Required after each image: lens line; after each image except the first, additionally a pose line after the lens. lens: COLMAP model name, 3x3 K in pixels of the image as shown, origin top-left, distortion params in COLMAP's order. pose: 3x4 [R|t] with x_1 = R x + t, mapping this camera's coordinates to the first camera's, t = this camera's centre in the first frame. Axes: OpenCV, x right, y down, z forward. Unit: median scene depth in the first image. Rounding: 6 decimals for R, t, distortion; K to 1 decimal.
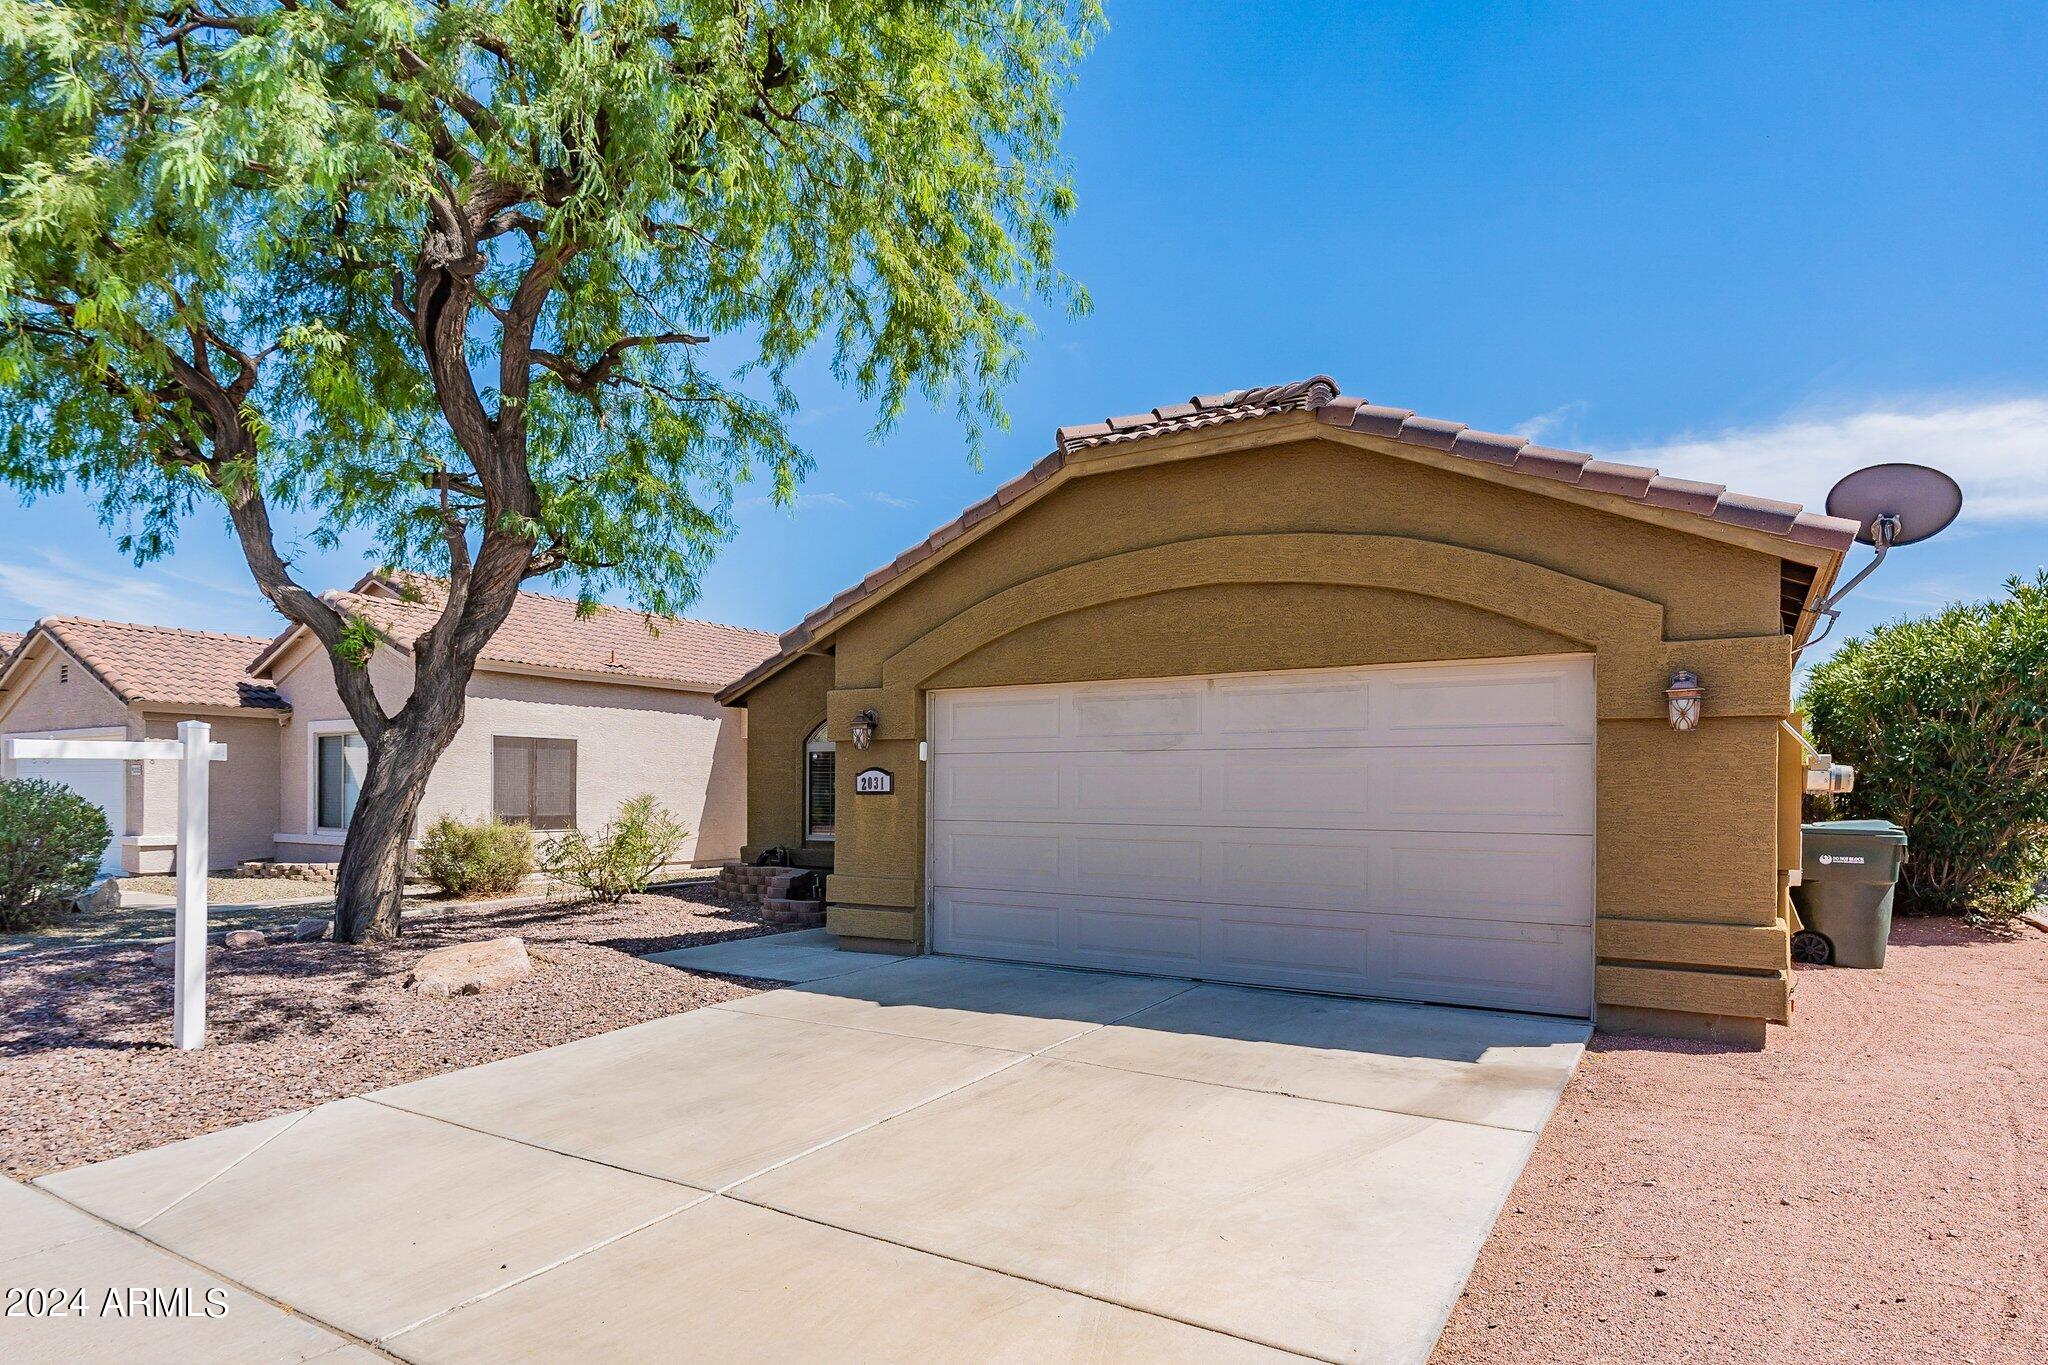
lens RADIAL K [[1130.4, 0, 1059.9], [0, 1130.4, 785.5], [0, 0, 1]] dist [-0.000241, -0.000840]
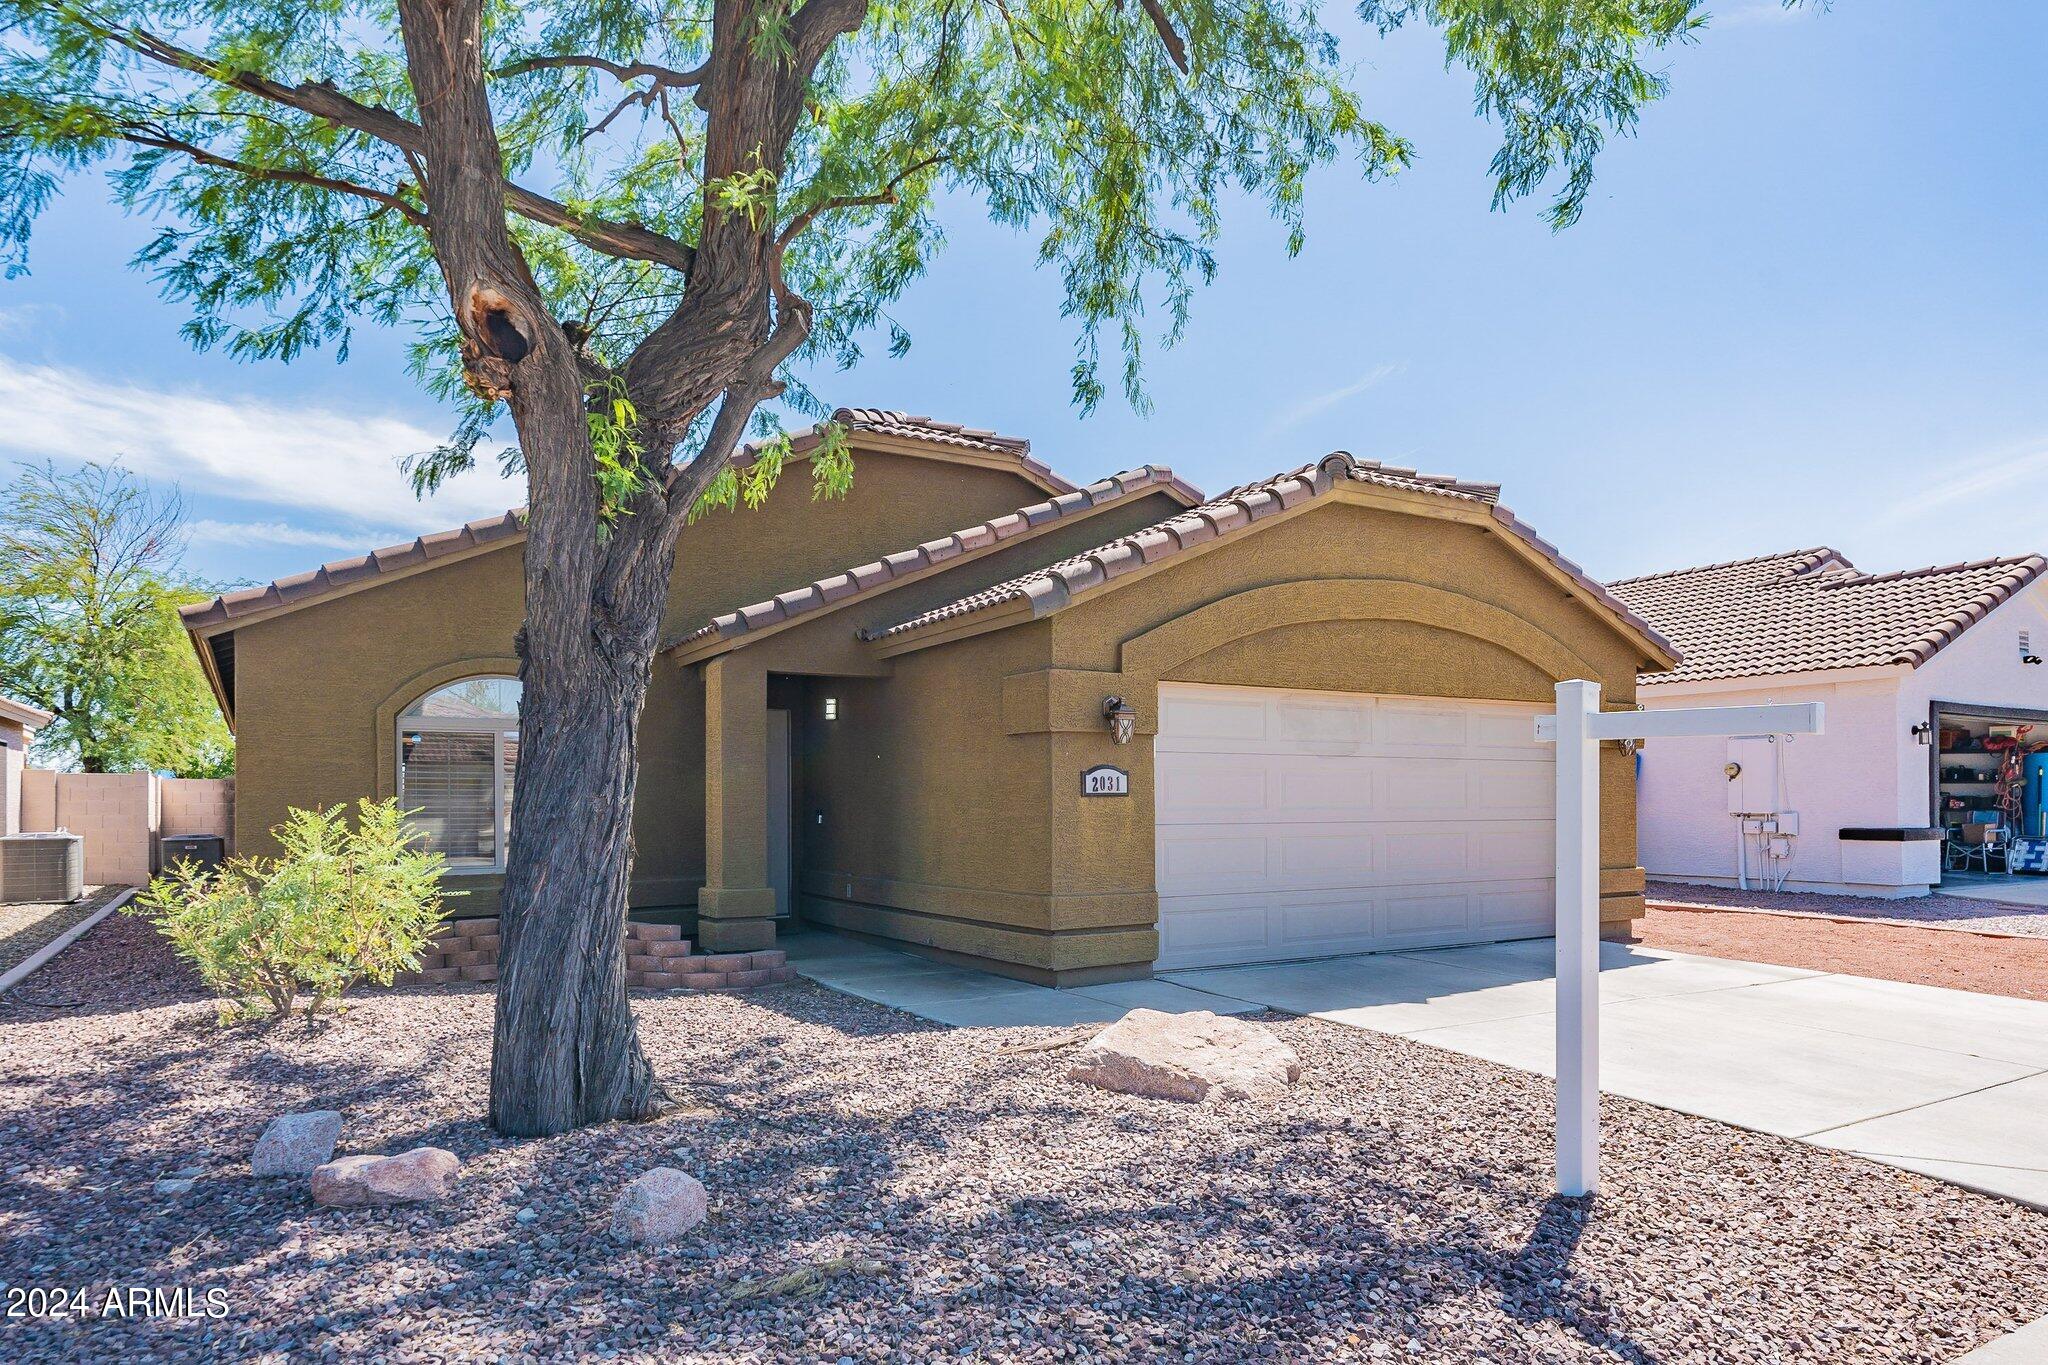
lens RADIAL K [[1243.9, 0, 989.9], [0, 1243.9, 781.5], [0, 0, 1]] dist [0.000924, 0.000186]
pose [[0.472903, 0.006294, 0.881092, -1.192410], [-0.000731, 0.999977, -0.006751, 0.003046], [-0.881114, 0.002549, 0.472897, 0.731197]]
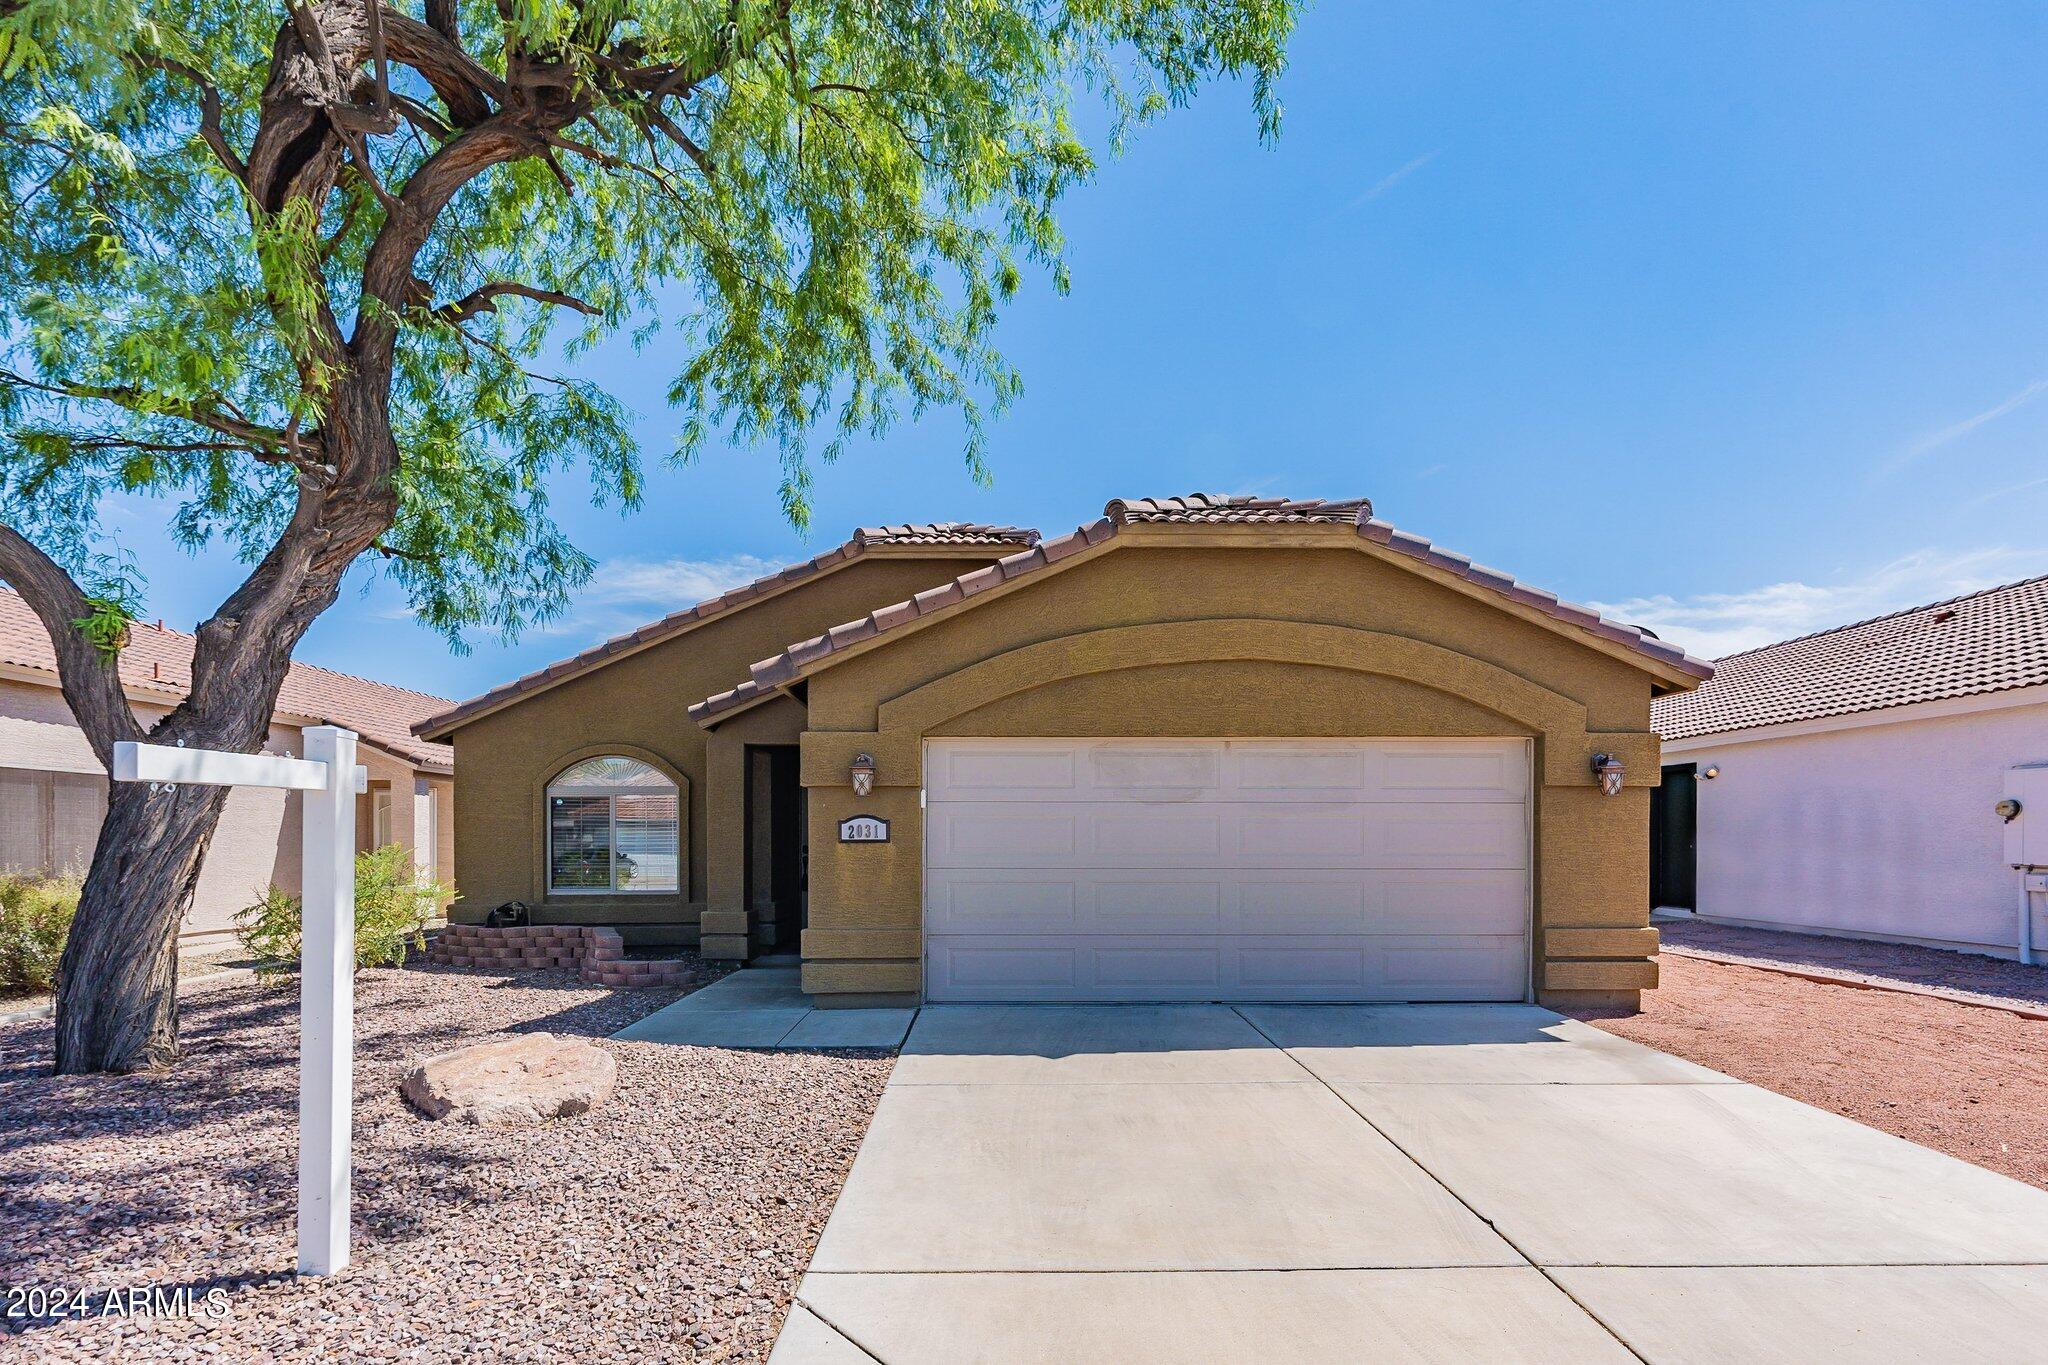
lens RADIAL K [[950.0, 0, 1019.6], [0, 950.0, 841.7], [0, 0, 1]] dist [-0.004778, 0.000471]
pose [[0.845451, -0.005345, 0.534026, -0.557246], [0.000919, 0.999963, 0.008553, 0.000096], [-0.534052, -0.006740, 0.845425, 0.288431]]
